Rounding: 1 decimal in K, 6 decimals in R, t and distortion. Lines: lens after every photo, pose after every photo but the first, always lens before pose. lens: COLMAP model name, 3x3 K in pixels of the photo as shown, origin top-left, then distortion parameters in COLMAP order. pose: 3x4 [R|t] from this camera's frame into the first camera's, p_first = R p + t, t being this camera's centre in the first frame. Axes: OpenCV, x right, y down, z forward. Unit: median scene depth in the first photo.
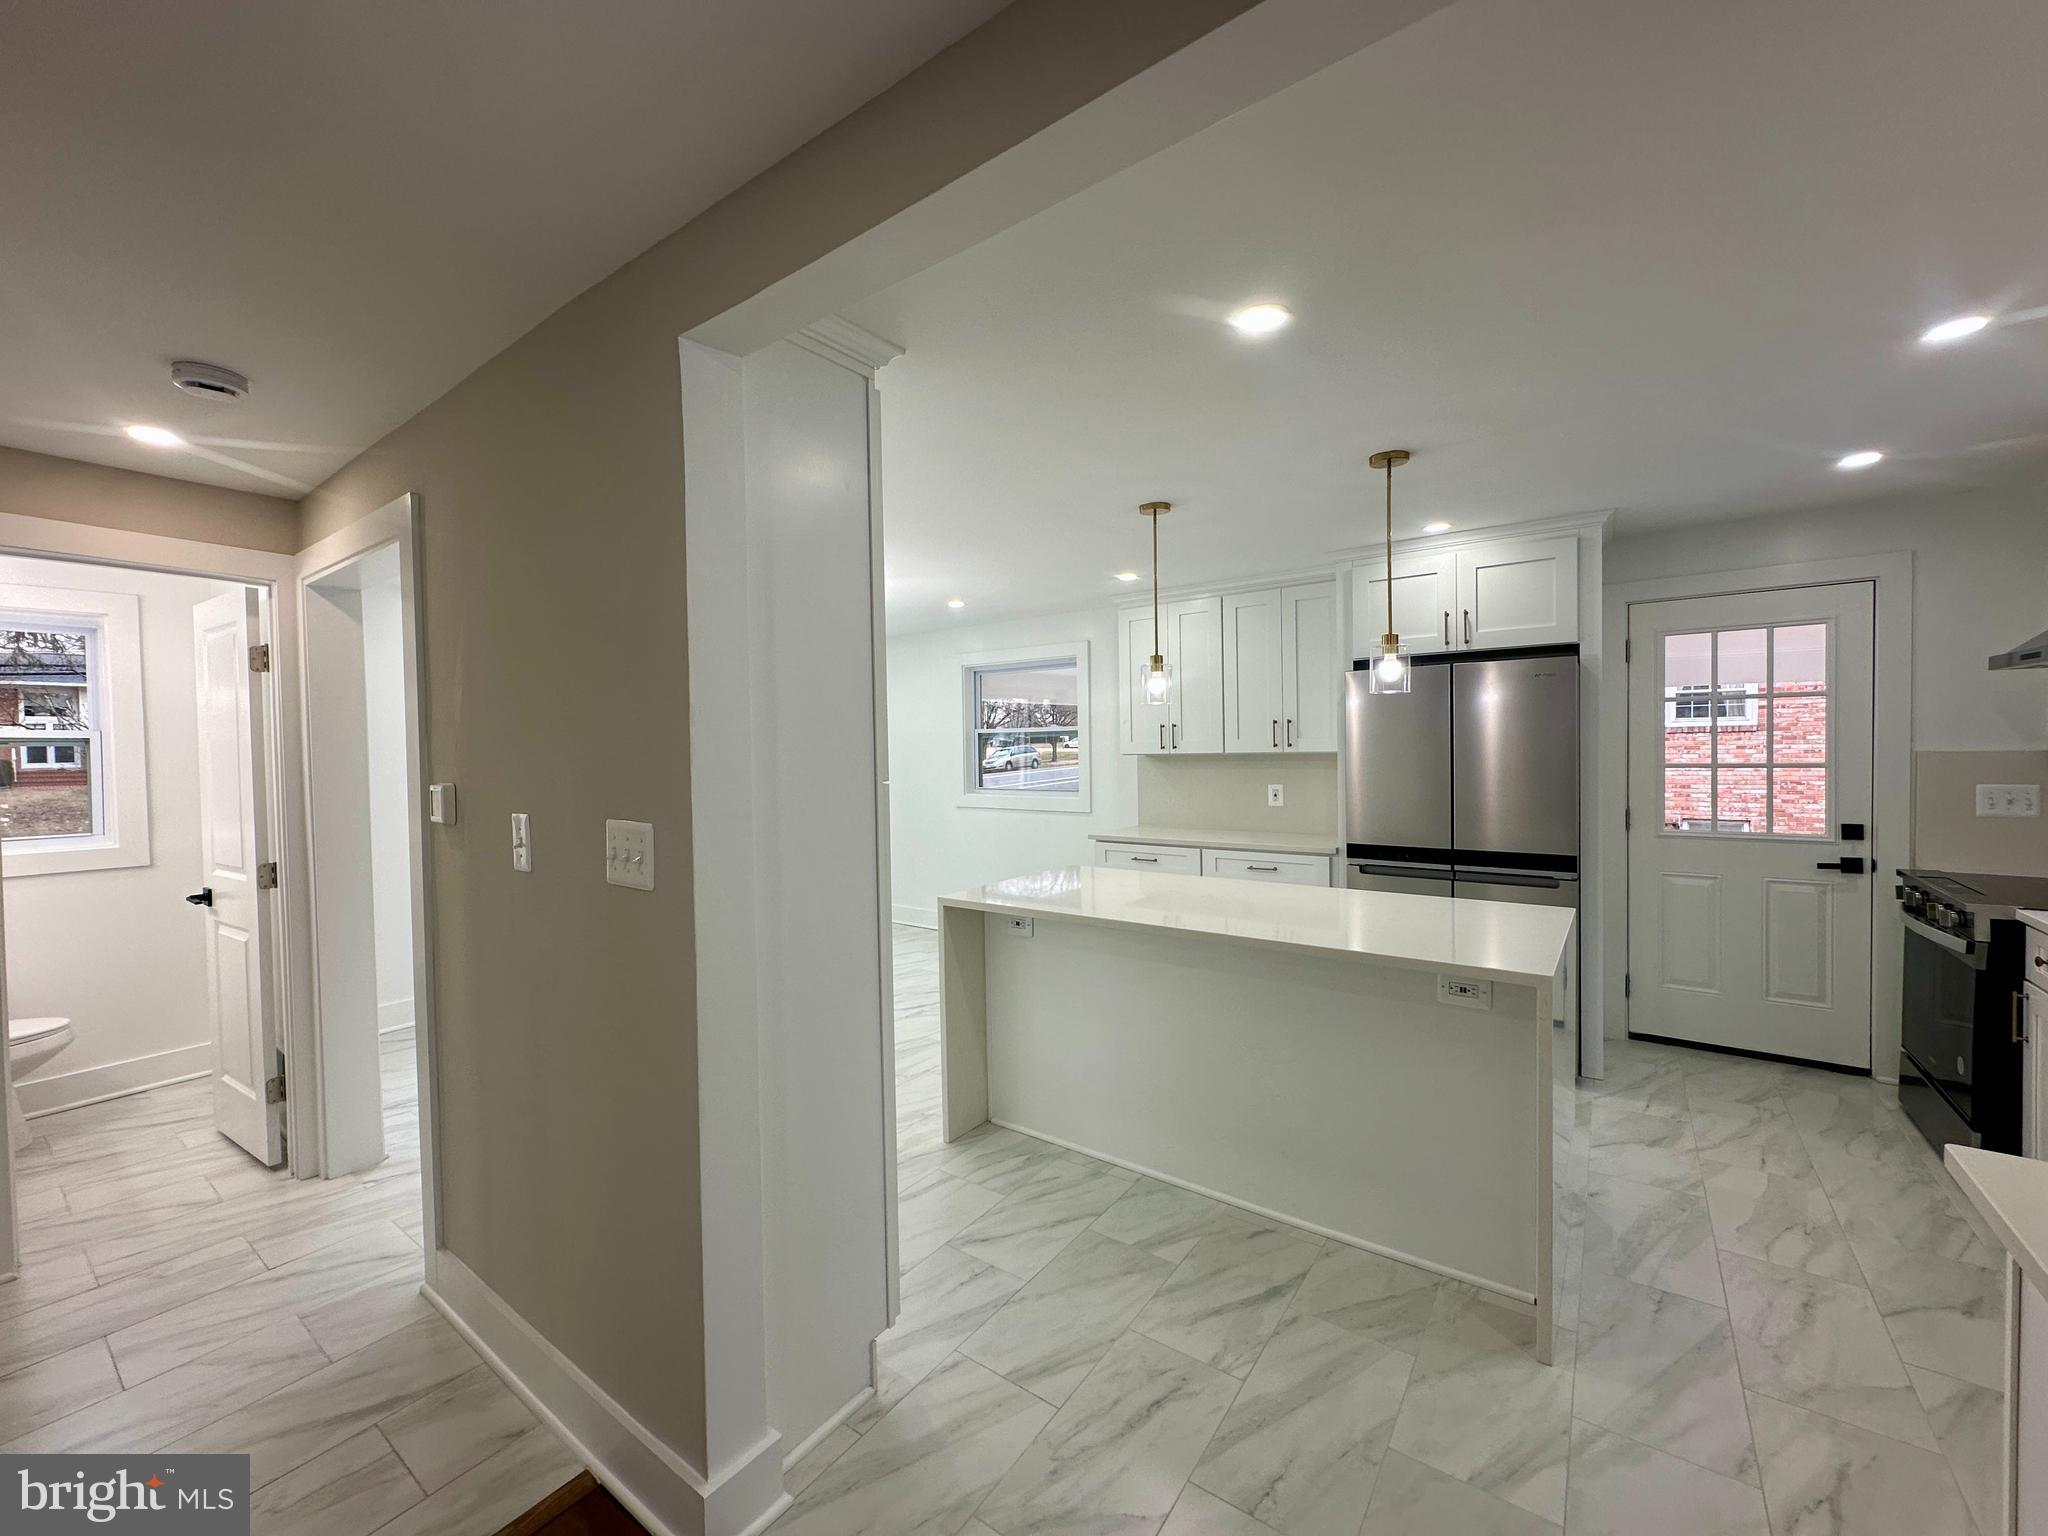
lens RADIAL K [[816.4, 0, 1024.0], [0, 816.4, 770.3], [0, 0, 1]] dist [-0.003124, 0.001512]
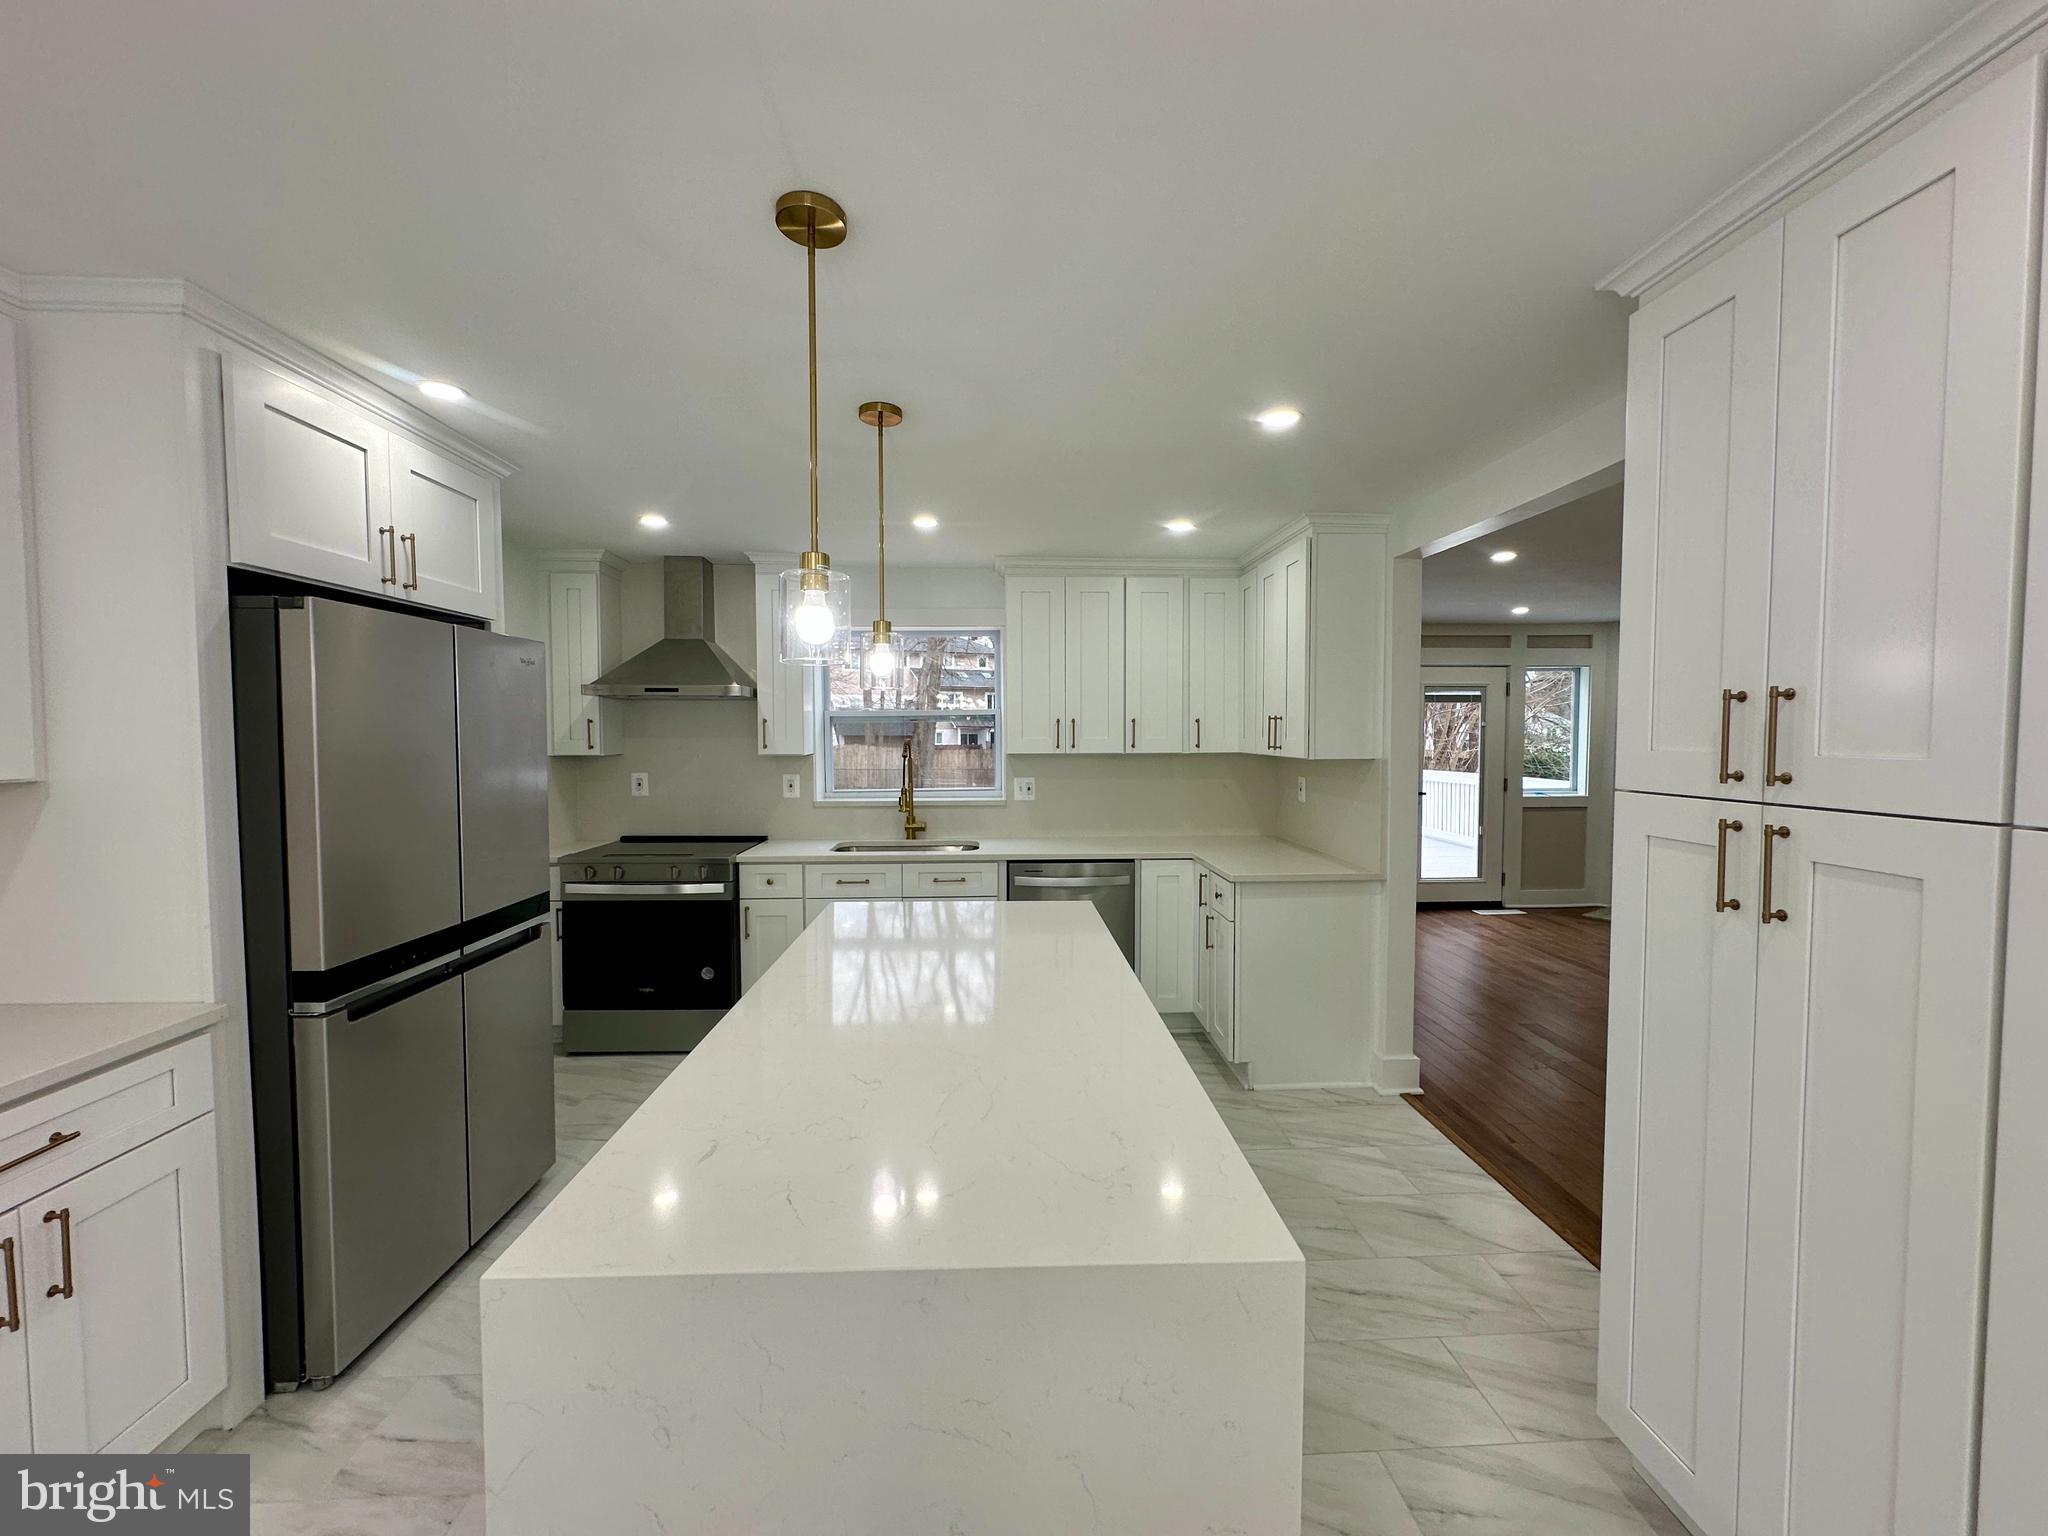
lens RADIAL K [[816.4, 0, 1023.6], [0, 816.4, 767.5], [0, 0, 1]] dist [-0.003124, 0.001512]
pose [[-0.634236, -0.015486, 0.772985, -0.247954], [0.034465, 0.998239, 0.048277, -0.040292], [-0.772371, 0.057260, -0.632585, 1.163383]]
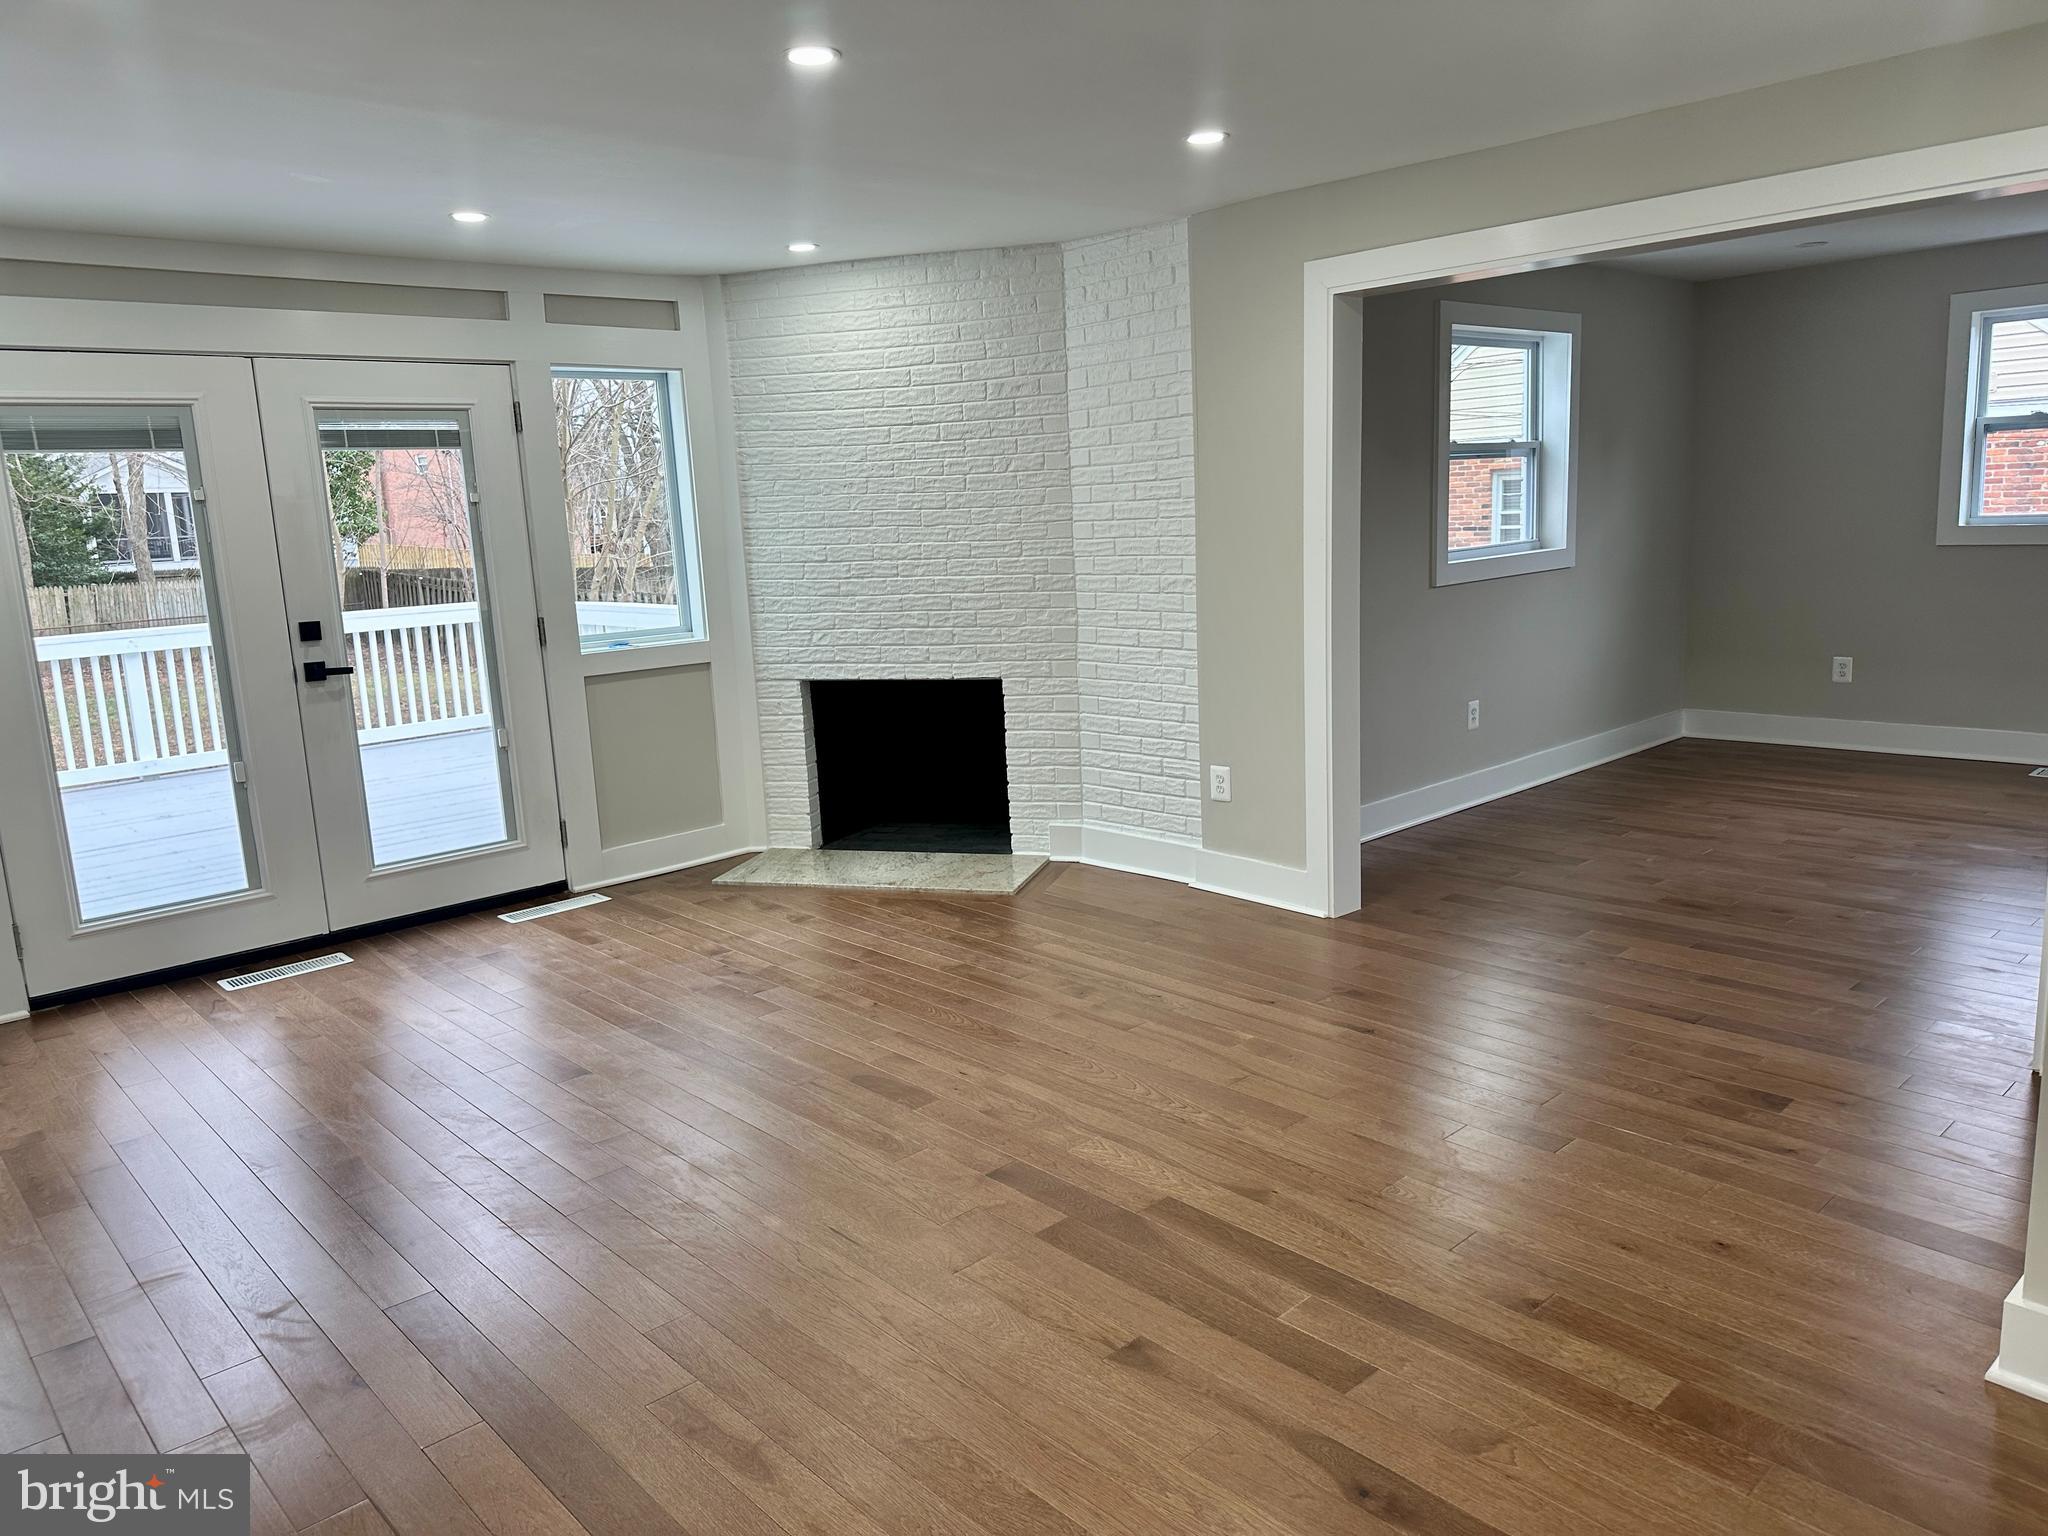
lens RADIAL K [[1434.7, 0, 1012.4], [0, 1434.7, 784.3], [0, 0, 1]] dist [0.065220, -0.082409]
pose [[-0.981174, 0.026467, 0.191303, -0.277729], [0.067667, 0.974885, 0.212179, -0.000231], [-0.180883, 0.221130, -0.958323, 0.453024]]
